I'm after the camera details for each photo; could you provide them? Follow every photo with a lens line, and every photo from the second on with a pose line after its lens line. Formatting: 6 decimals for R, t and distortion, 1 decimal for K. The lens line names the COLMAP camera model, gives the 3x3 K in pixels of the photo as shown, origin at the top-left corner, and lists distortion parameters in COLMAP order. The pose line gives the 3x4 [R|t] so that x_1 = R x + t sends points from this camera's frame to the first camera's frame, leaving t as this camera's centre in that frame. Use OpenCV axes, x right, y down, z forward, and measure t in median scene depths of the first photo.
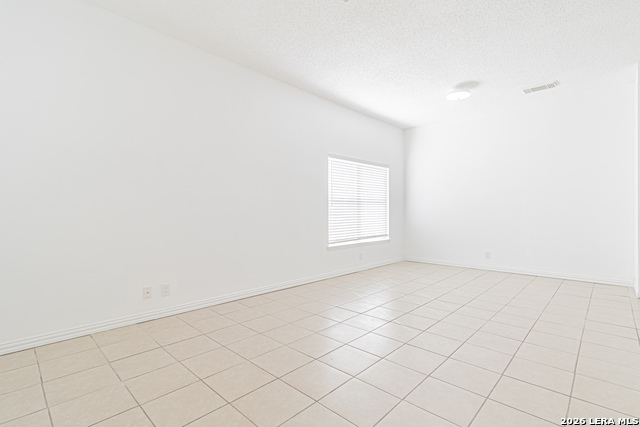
lens RADIAL K [[298.1, 0, 321.1], [0, 298.1, 211.8], [0, 0, 1]] dist [0.008256, -0.000632]
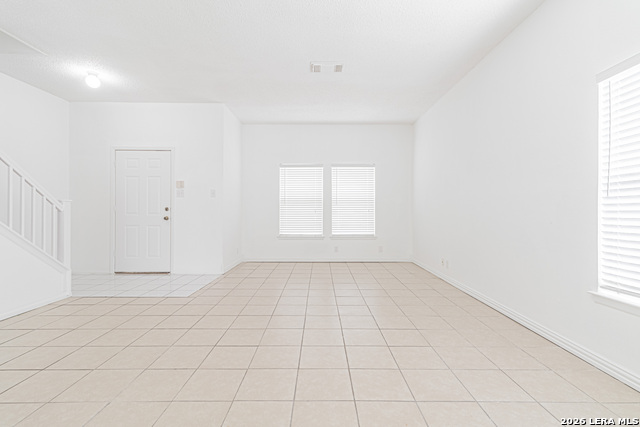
lens RADIAL K [[298.1, 0, 320.8], [0, 298.1, 211.7], [0, 0, 1]] dist [0.008256, -0.000632]
pose [[-0.715536, -0.000672, -0.698575, 0.971935], [0.000037, 0.999999, -0.001000, 0.001242], [0.698576, -0.000742, -0.715536, 1.642093]]
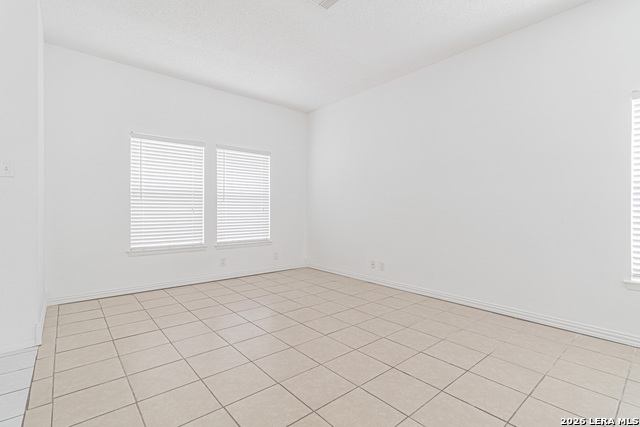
lens RADIAL K [[298.1, 0, 331.2], [0, 298.1, 213.3], [0, 0, 1]] dist [0.008256, -0.000632]
pose [[-0.091512, 0.005416, -0.995789, 0.900021], [-0.000787, 0.999985, 0.005511, 0.003886], [0.995804, 0.001288, -0.091506, 0.886933]]
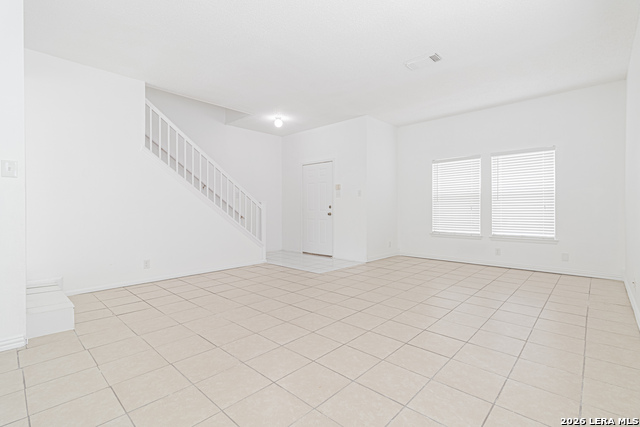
lens RADIAL K [[298.1, 0, 328.4], [0, 298.1, 211.3], [0, 0, 1]] dist [0.008256, -0.000632]
pose [[-0.999591, 0.004421, -0.028243, 0.486575], [0.004239, 0.999970, 0.006477, 0.002380], [0.028271, 0.006354, -0.999580, 2.001939]]
